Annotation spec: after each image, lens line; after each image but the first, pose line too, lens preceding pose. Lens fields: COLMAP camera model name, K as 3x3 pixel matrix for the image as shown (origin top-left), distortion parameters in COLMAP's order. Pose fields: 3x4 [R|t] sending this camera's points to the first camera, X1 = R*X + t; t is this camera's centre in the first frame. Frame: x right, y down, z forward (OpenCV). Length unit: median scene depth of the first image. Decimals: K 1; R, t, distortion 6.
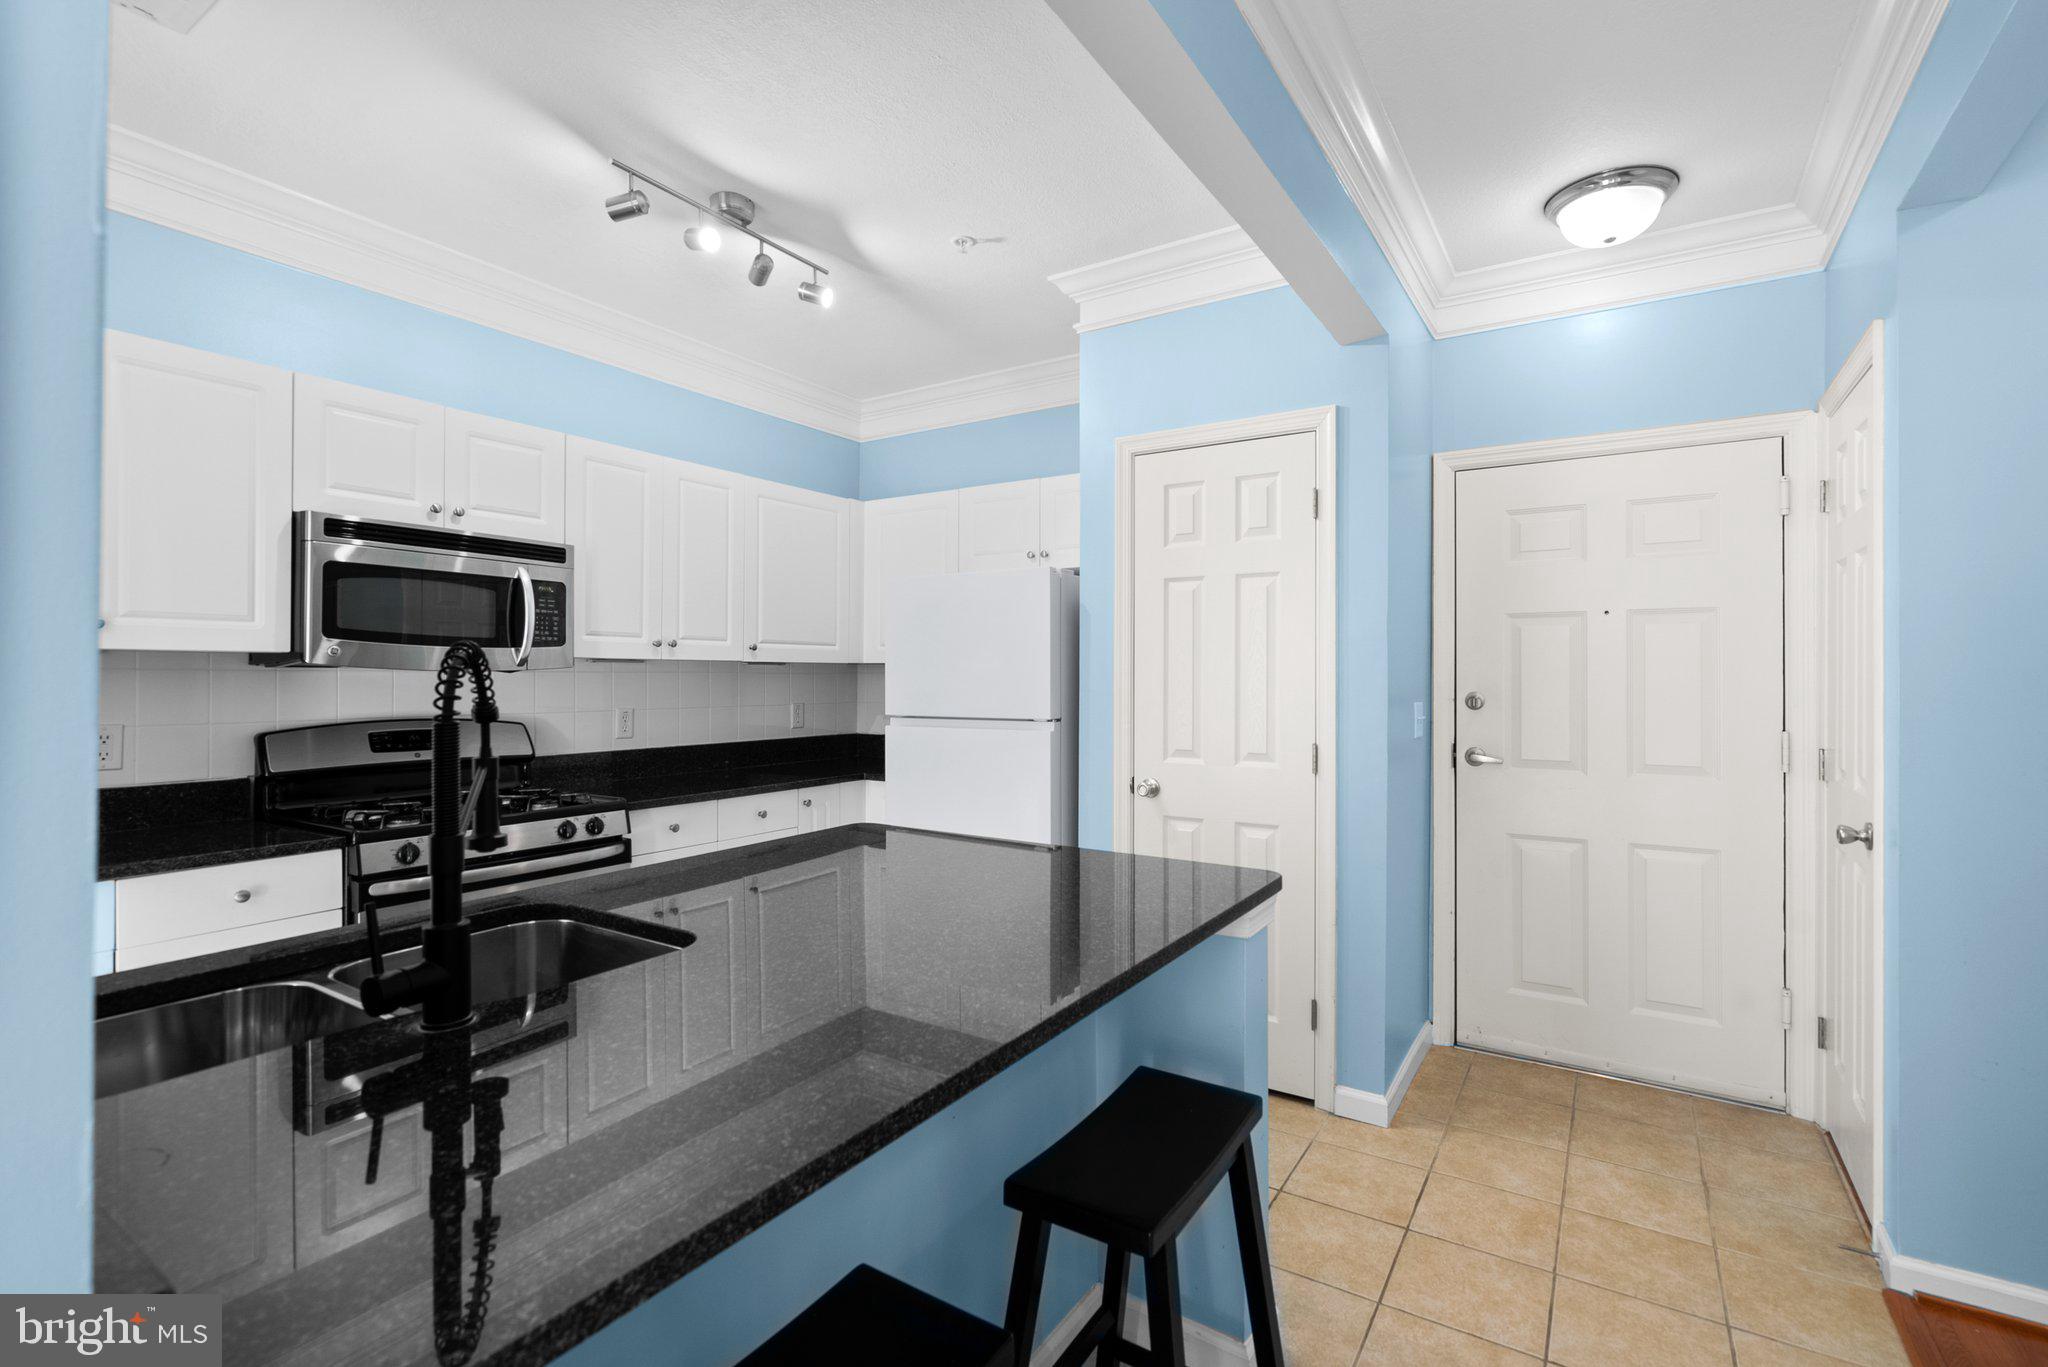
lens RADIAL K [[922.9, 0, 1047.3], [0, 922.9, 673.4], [0, 0, 1]] dist [-0.000515, -0.000087]
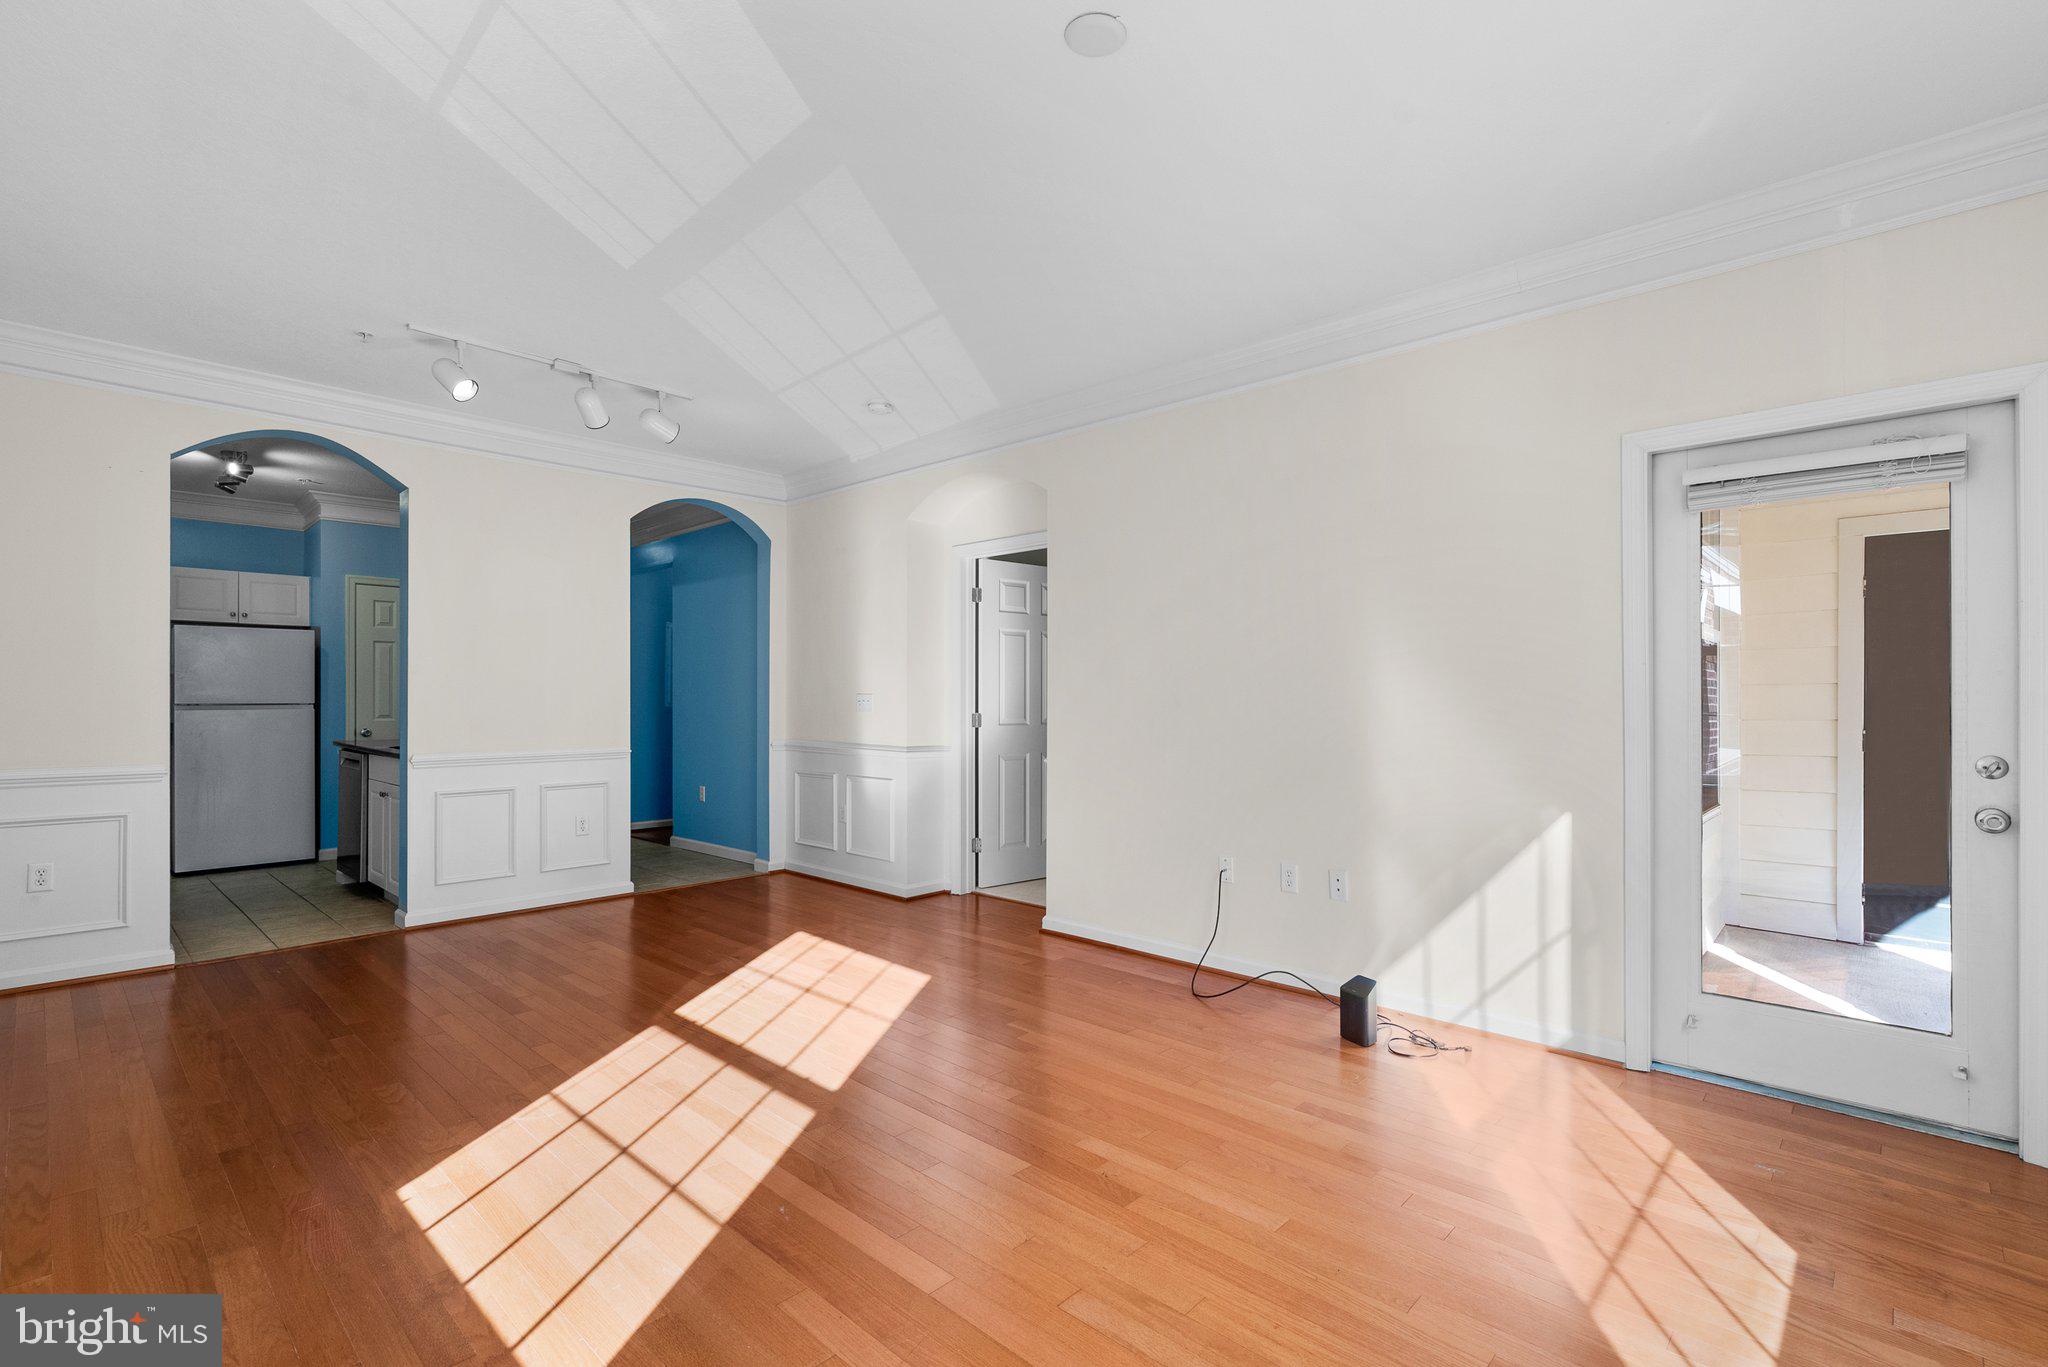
lens RADIAL K [[932.7, 0, 1025.7], [0, 932.7, 694.6], [0, 0, 1]] dist [-0.002352, 0.000252]
pose [[0.189307, 0.003115, 0.981913, -1.879281], [-0.004416, 0.999988, -0.002321, 0.030306], [-0.981908, -0.003897, 0.189318, -1.051237]]
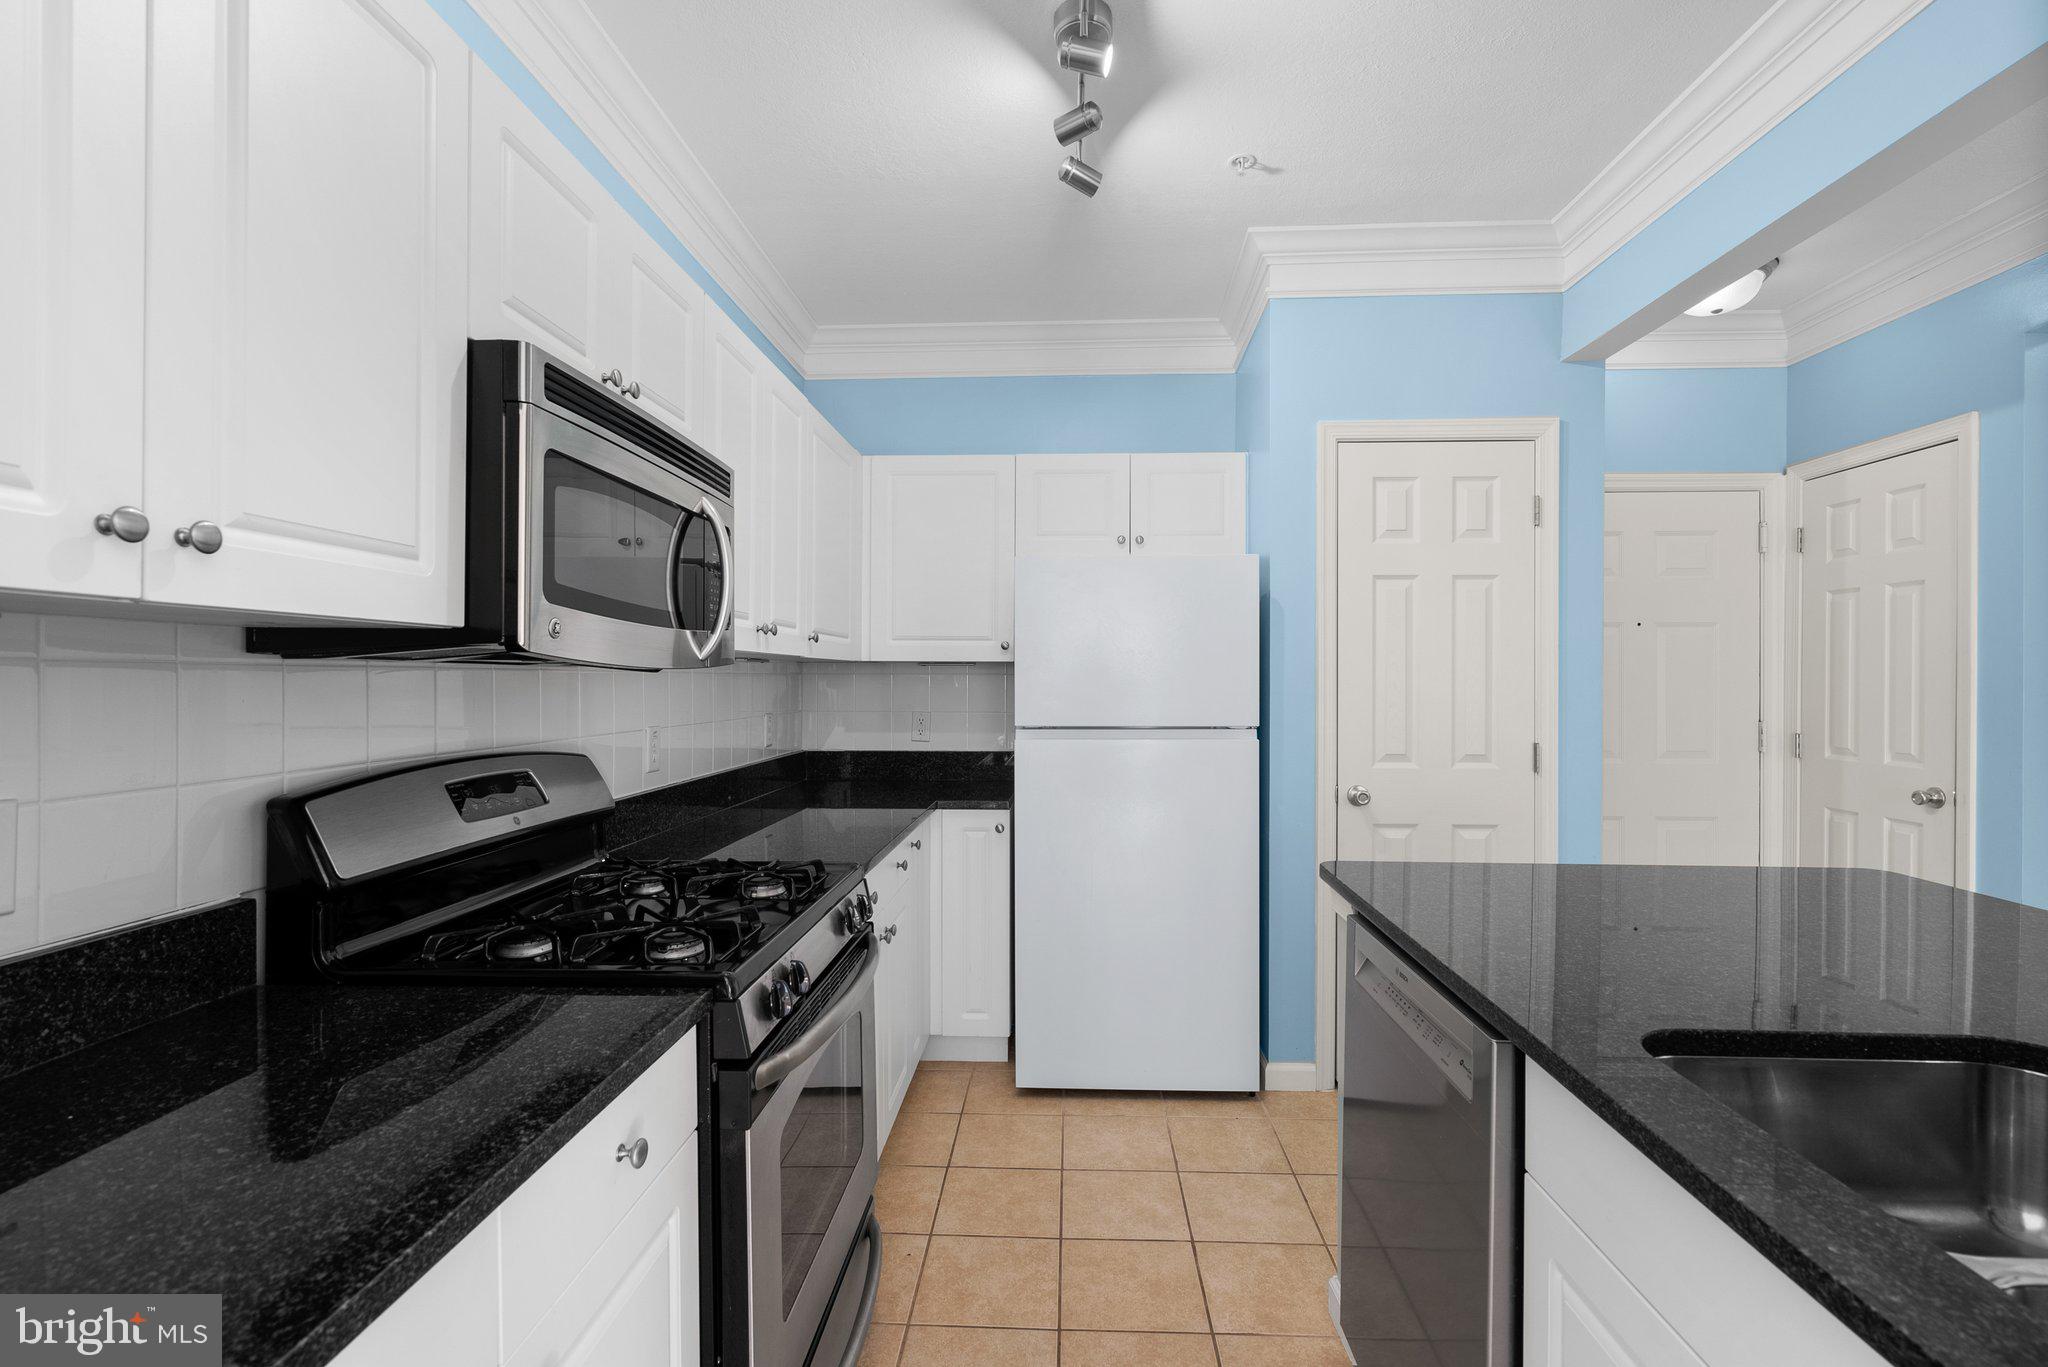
lens RADIAL K [[926.2, 0, 1034.3], [0, 926.2, 679.9], [0, 0, 1]] dist [-0.002828, 0.000378]
pose [[0.868263, -0.000766, 0.496104, -0.666537], [-0.002098, 0.999984, 0.005216, 0.001051], [-0.496100, -0.005570, 0.868248, 0.350680]]
